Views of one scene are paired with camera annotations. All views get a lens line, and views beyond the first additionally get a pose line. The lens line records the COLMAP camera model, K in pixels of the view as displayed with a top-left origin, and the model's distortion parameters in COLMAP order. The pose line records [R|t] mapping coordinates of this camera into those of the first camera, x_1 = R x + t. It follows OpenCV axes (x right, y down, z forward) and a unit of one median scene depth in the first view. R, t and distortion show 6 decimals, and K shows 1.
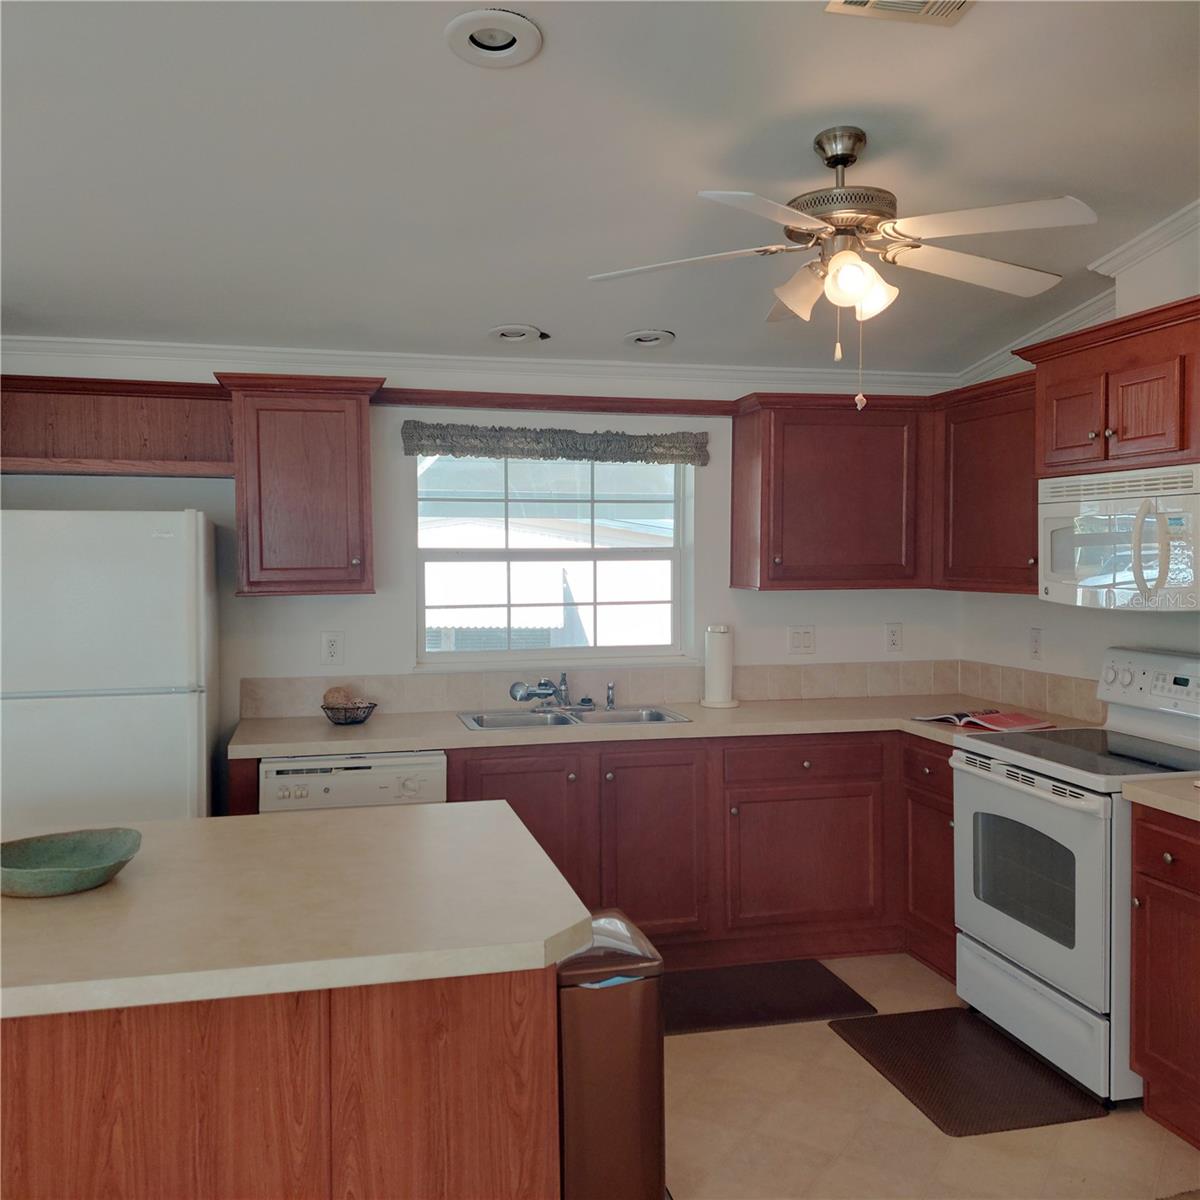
lens RADIAL K [[1127.3, 0, 605.5], [0, 1127.3, 622.2], [0, 0, 1]] dist [0.102925, -0.185961]
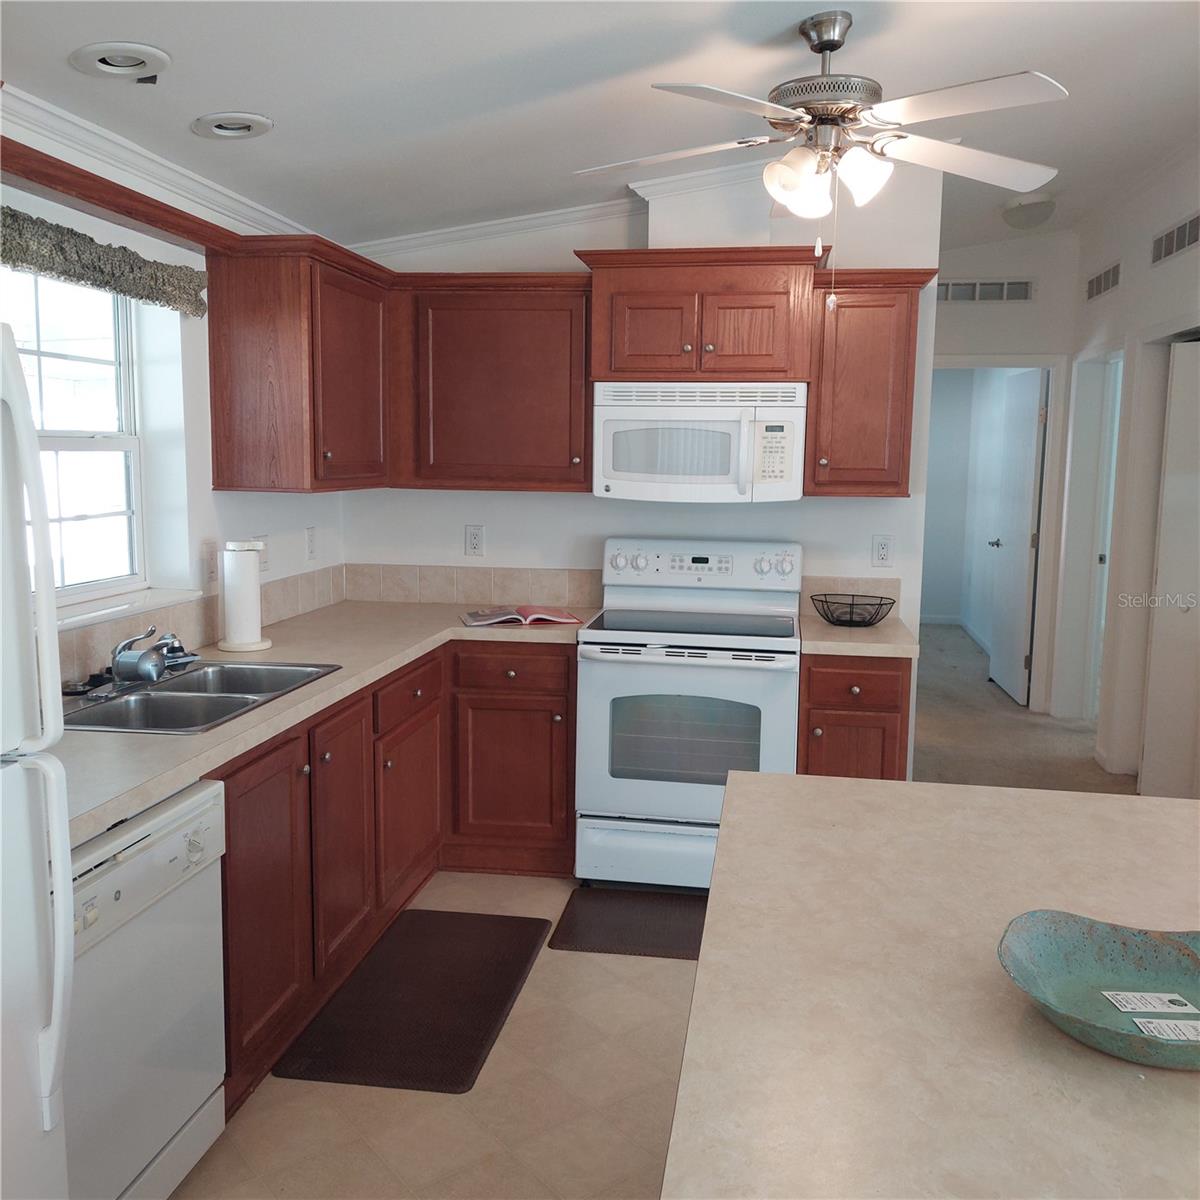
lens RADIAL K [[1127.3, 0, 605.5], [0, 1127.3, 622.2], [0, 0, 1]] dist [0.102925, -0.185961]
pose [[0.381999, -0.124586, 0.915727, -0.613048], [0.041719, 0.992186, 0.117585, -0.027094], [-0.923221, -0.006714, 0.384211, 0.588229]]
